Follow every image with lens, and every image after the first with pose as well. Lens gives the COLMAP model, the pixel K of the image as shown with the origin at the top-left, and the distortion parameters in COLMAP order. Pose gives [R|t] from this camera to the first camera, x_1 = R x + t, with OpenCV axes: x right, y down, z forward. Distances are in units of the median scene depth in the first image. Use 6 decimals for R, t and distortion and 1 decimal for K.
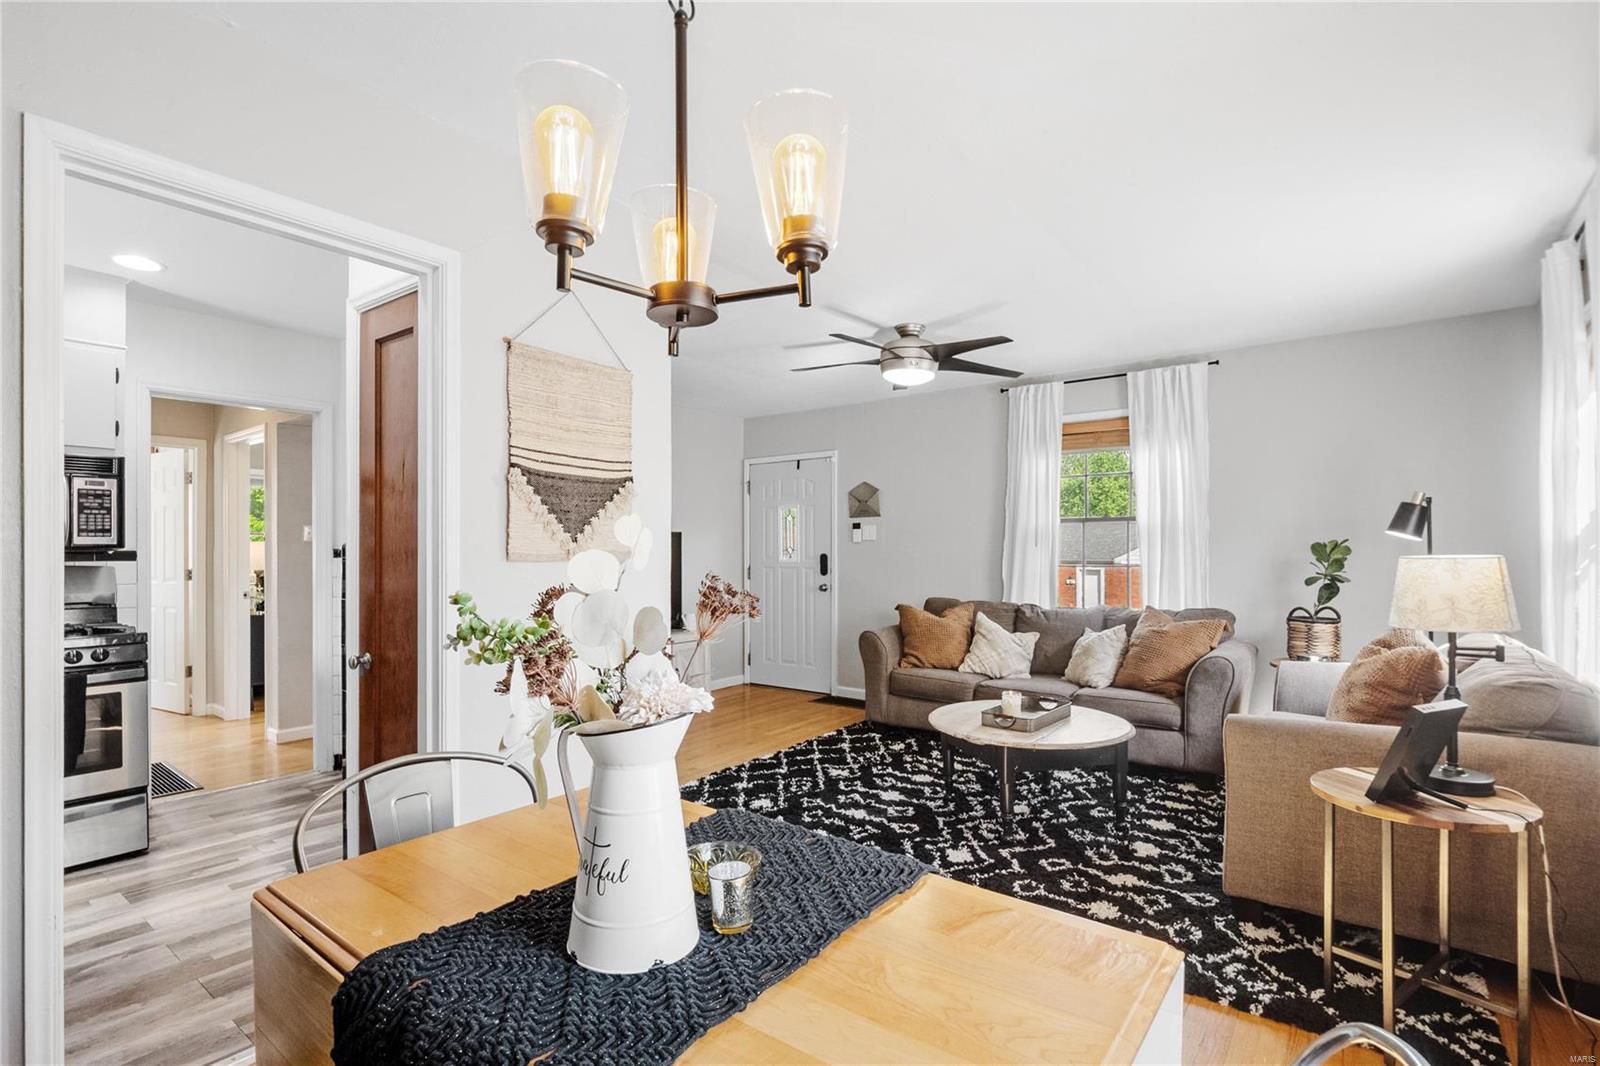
lens RADIAL K [[763.4, 0, 796.4], [0, 763.4, 538.0], [0, 0, 1]] dist [-0.010831, -0.000825]
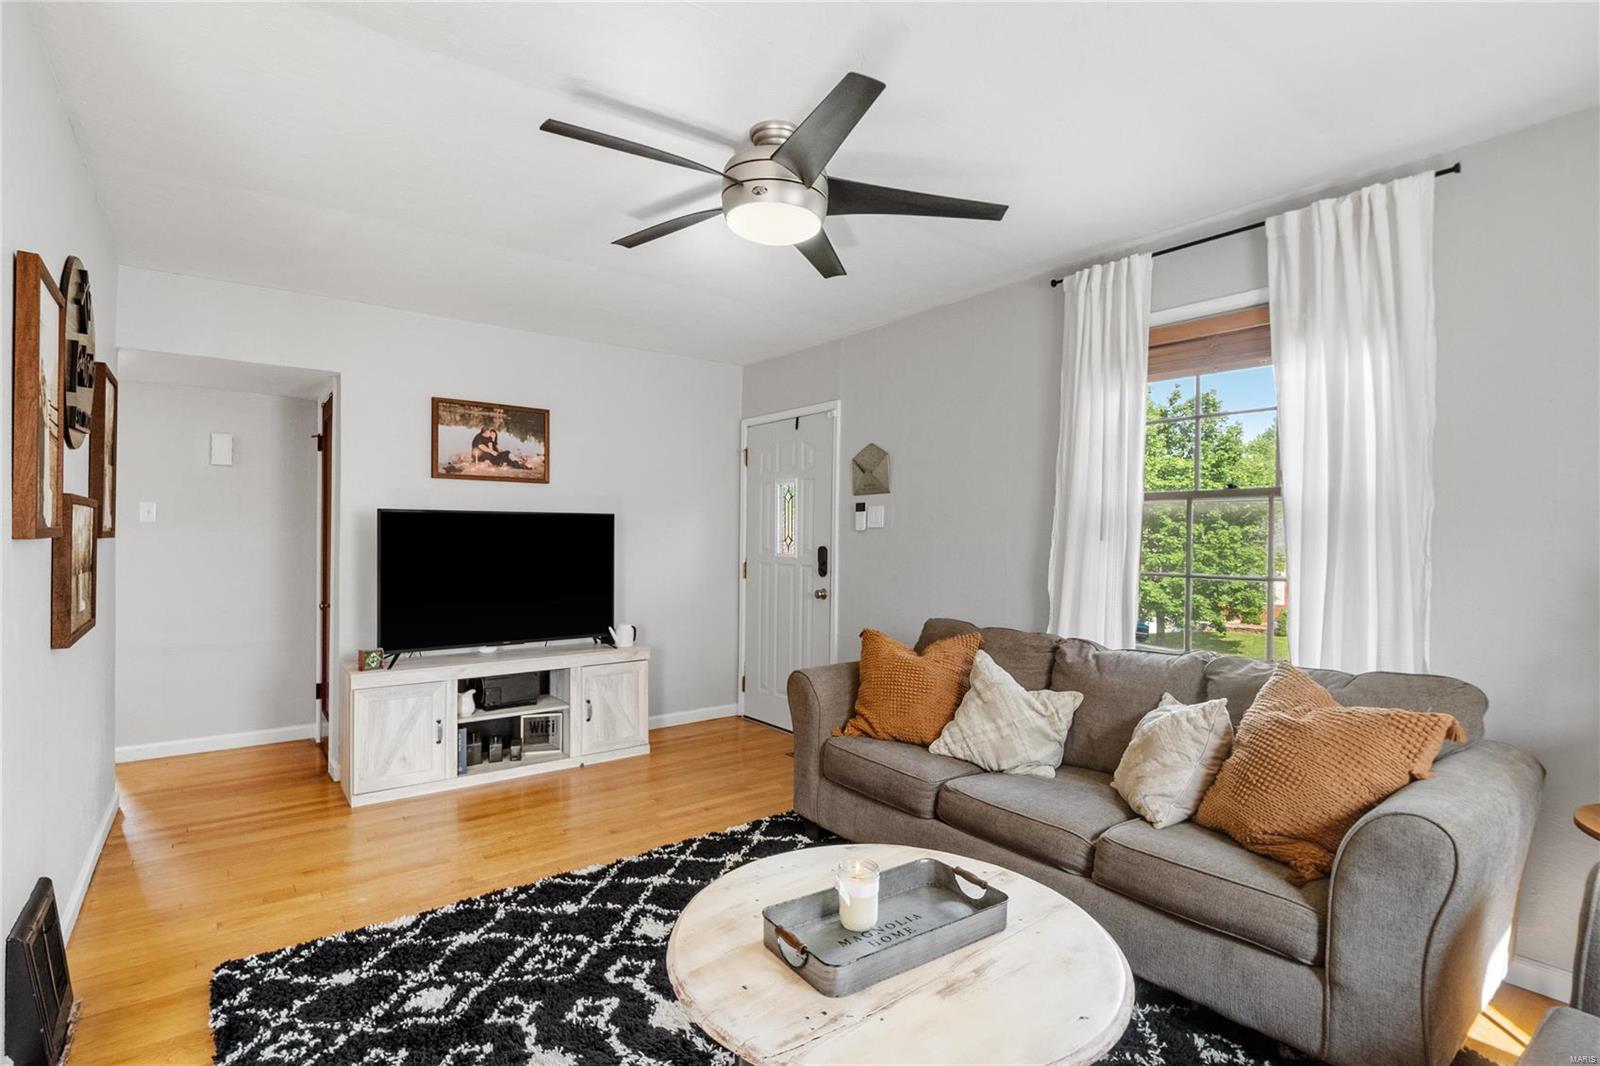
lens RADIAL K [[763.4, 0, 803.5], [0, 763.4, 532.3], [0, 0, 1]] dist [-0.010831, -0.000825]
pose [[0.967539, 0.013754, -0.252348, 0.262437], [-0.012309, 0.999898, 0.007303, 0.003393], [0.252423, -0.003960, 0.967609, 0.407753]]
